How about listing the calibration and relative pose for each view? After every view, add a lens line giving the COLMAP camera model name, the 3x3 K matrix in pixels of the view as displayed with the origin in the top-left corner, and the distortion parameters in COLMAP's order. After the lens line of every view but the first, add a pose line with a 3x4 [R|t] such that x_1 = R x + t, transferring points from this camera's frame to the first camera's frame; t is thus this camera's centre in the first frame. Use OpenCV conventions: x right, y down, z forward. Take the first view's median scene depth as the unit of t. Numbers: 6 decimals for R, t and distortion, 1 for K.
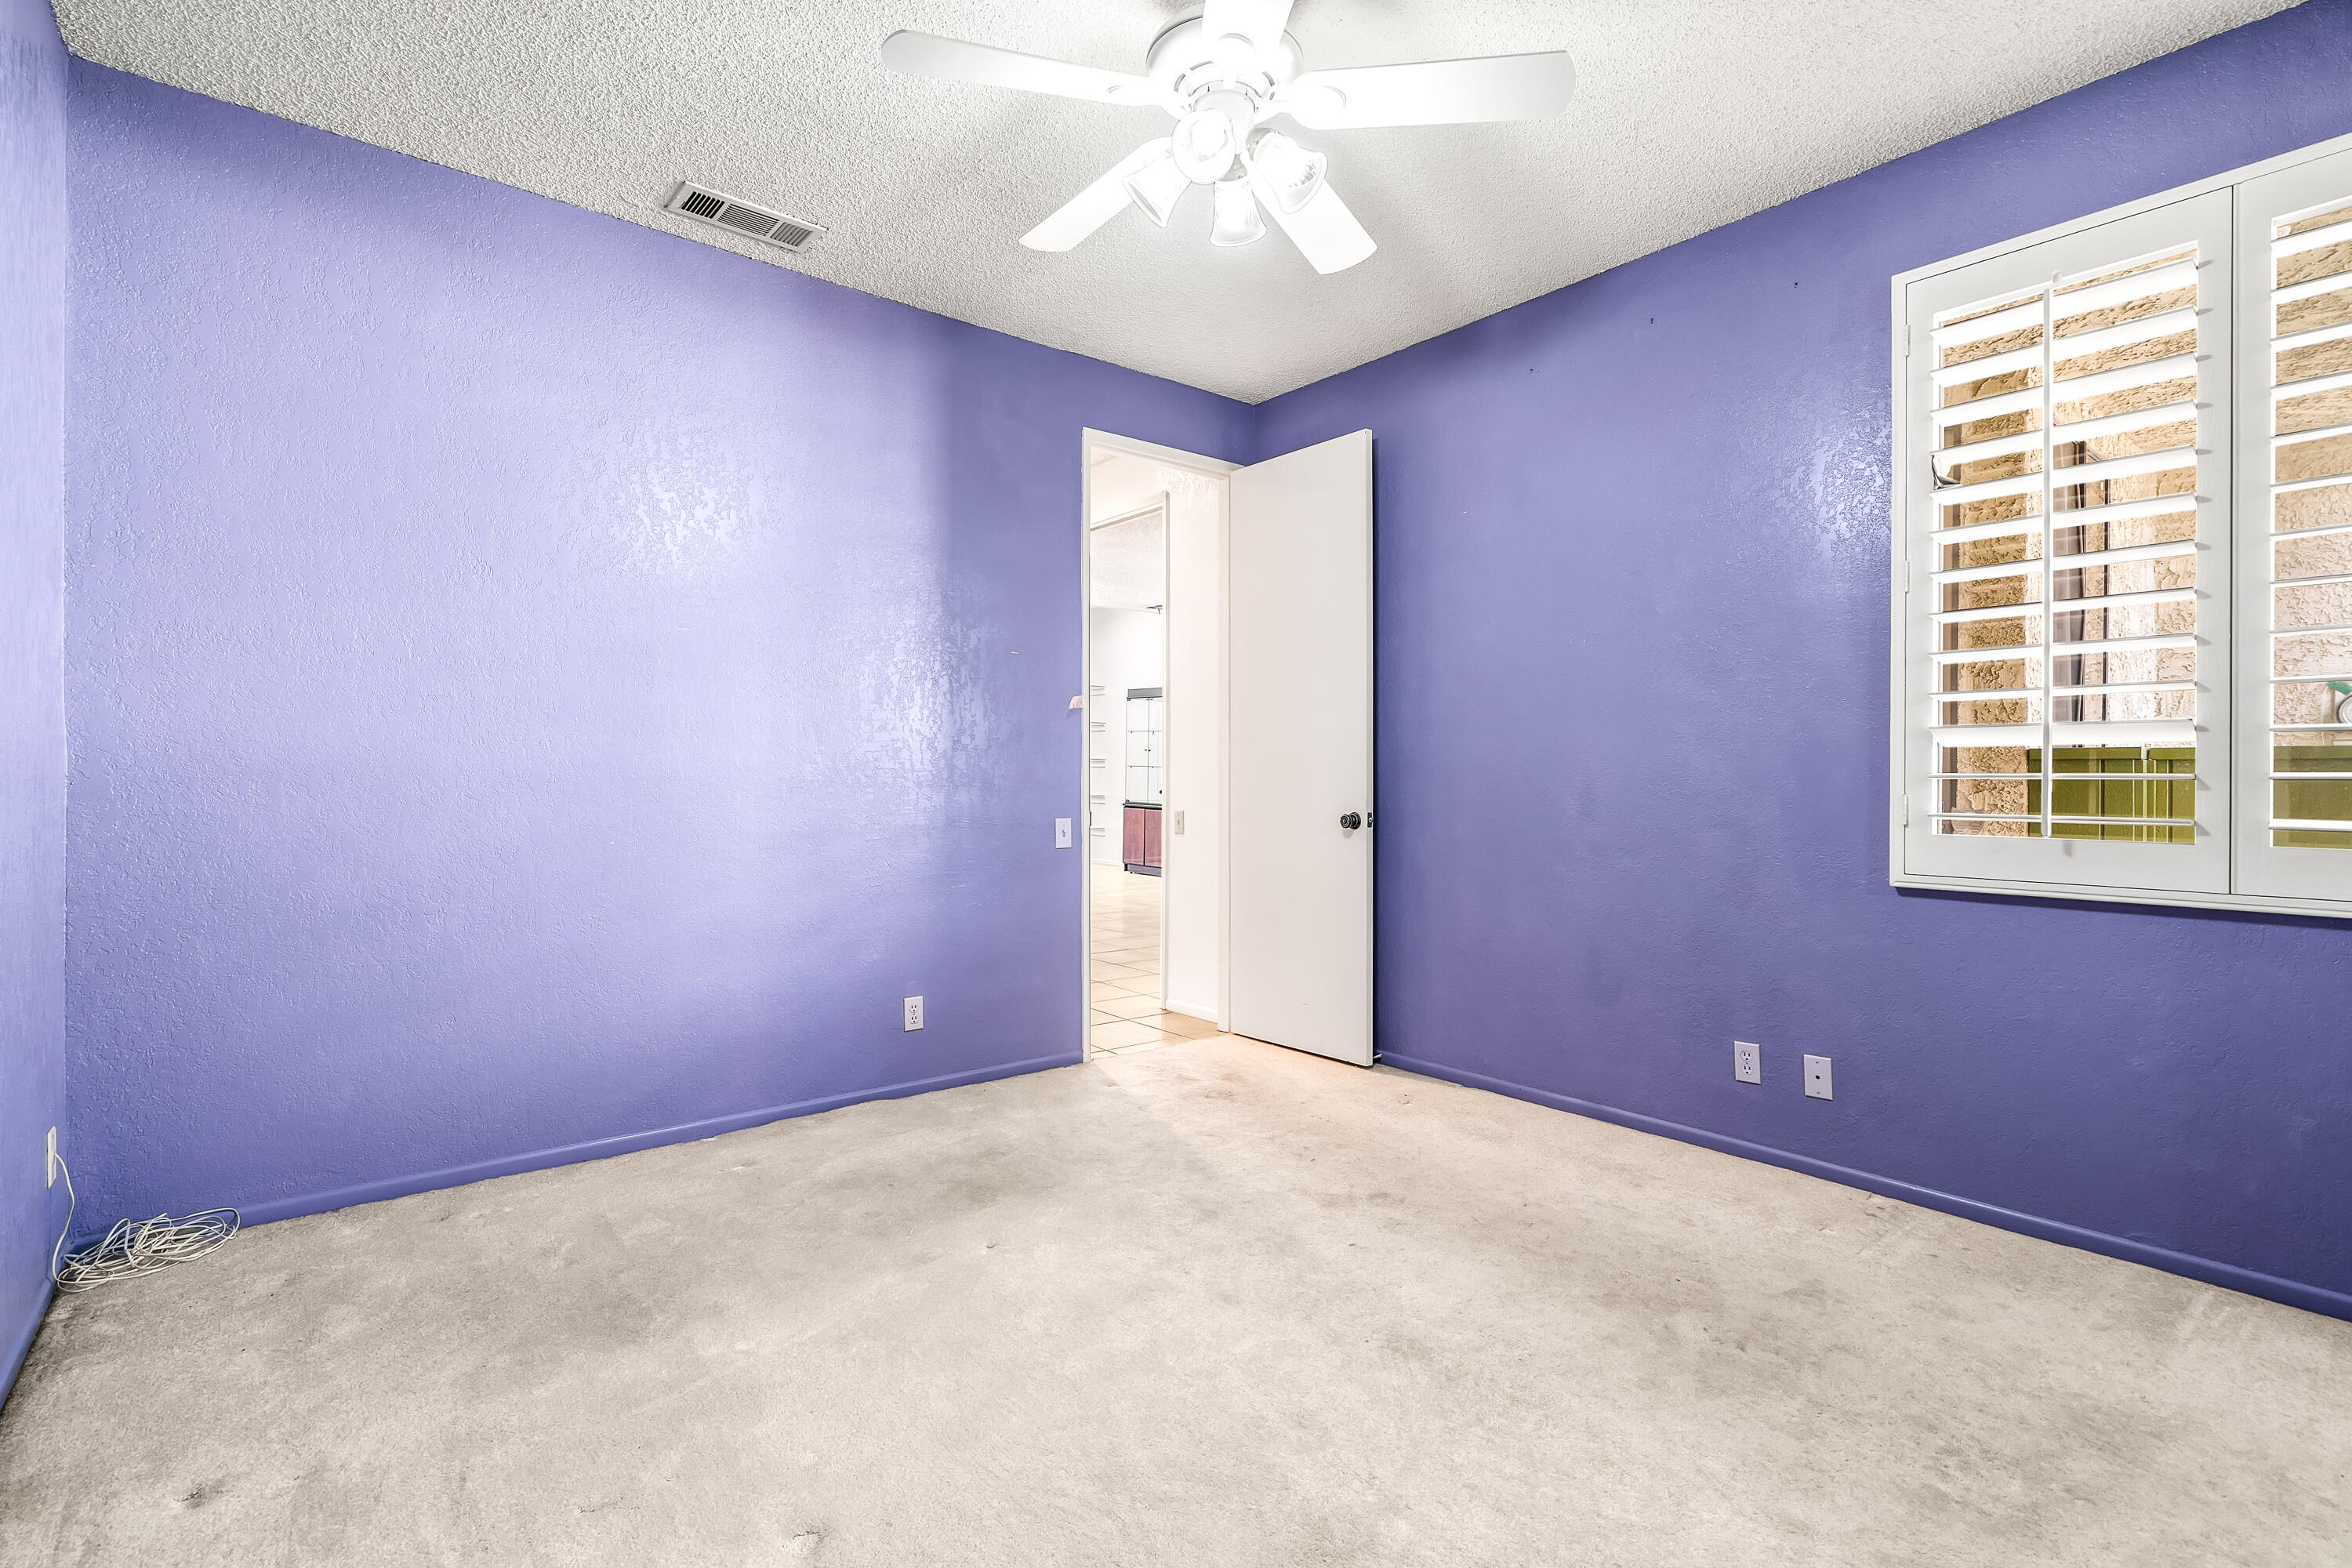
lens RADIAL K [[1076.3, 0, 1178.0], [0, 1076.3, 787.6], [0, 0, 1]] dist [0.000360, 0.000045]
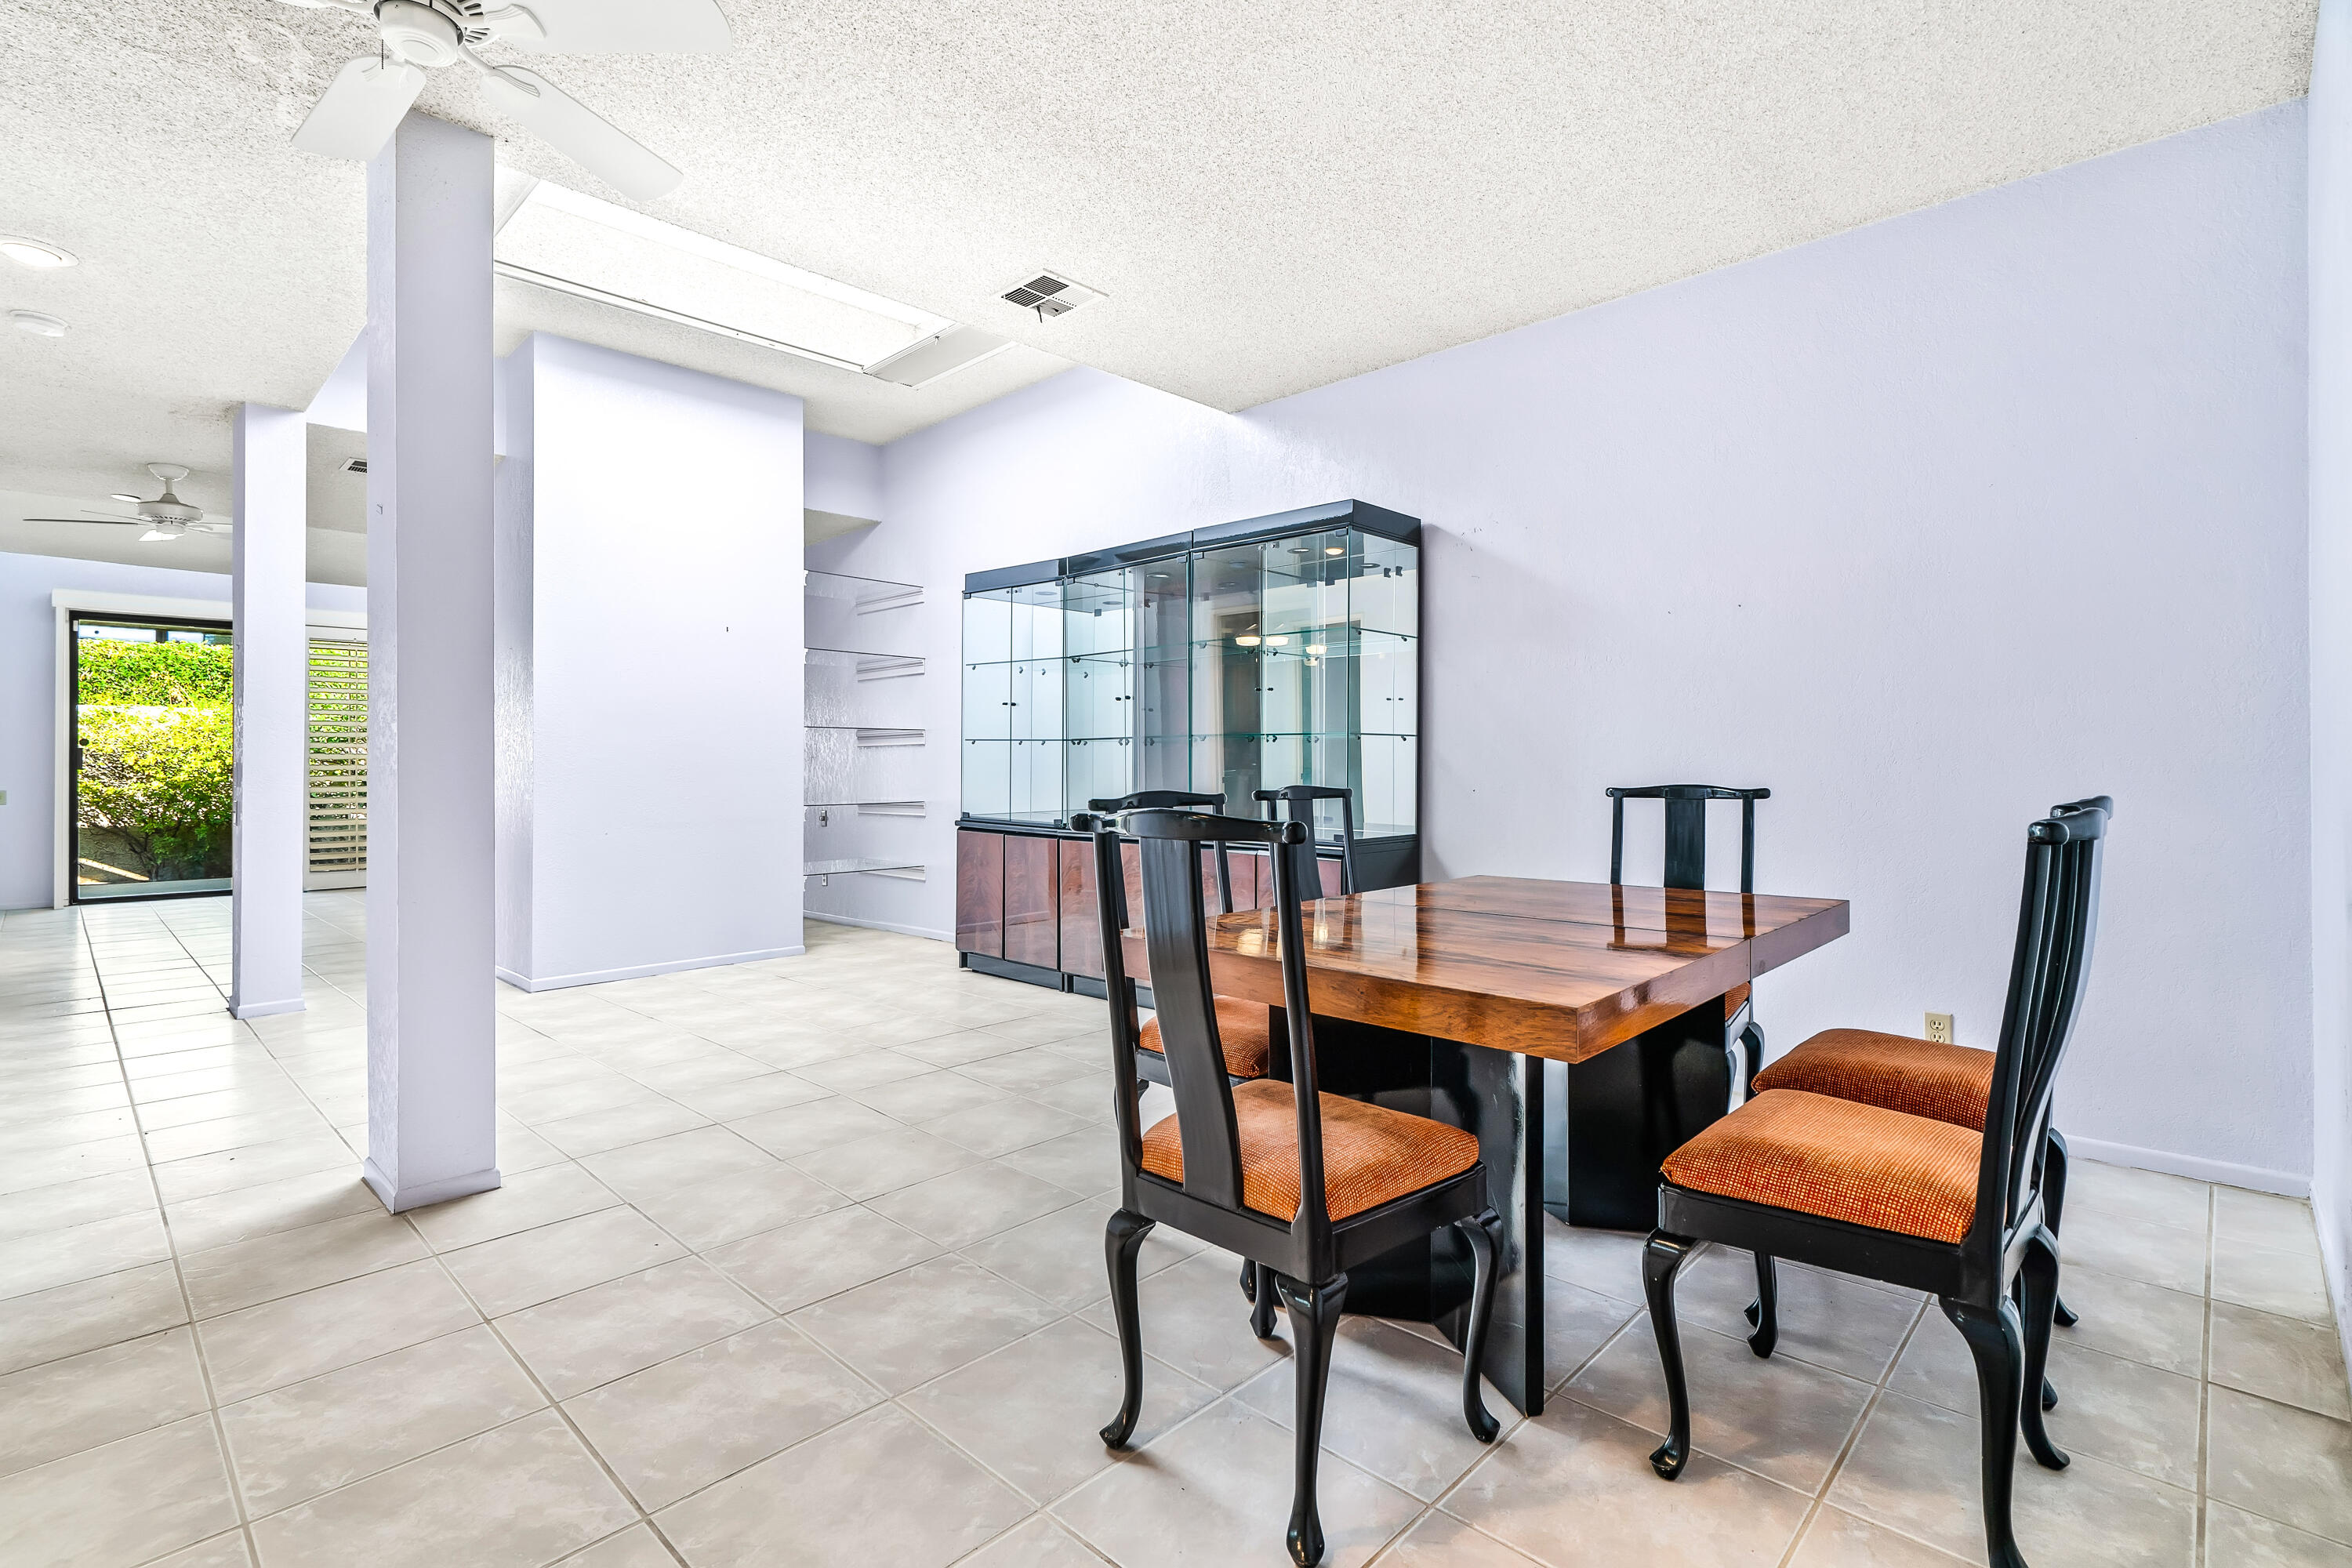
lens RADIAL K [[1076.3, 0, 1169.1], [0, 1076.3, 790.3], [0, 0, 1]] dist [0.000360, 0.000045]
pose [[0.992520, -0.008355, 0.121792, -0.016691], [0.007471, 0.999942, 0.007711, -0.000762], [-0.121850, -0.006744, 0.992526, 0.529839]]
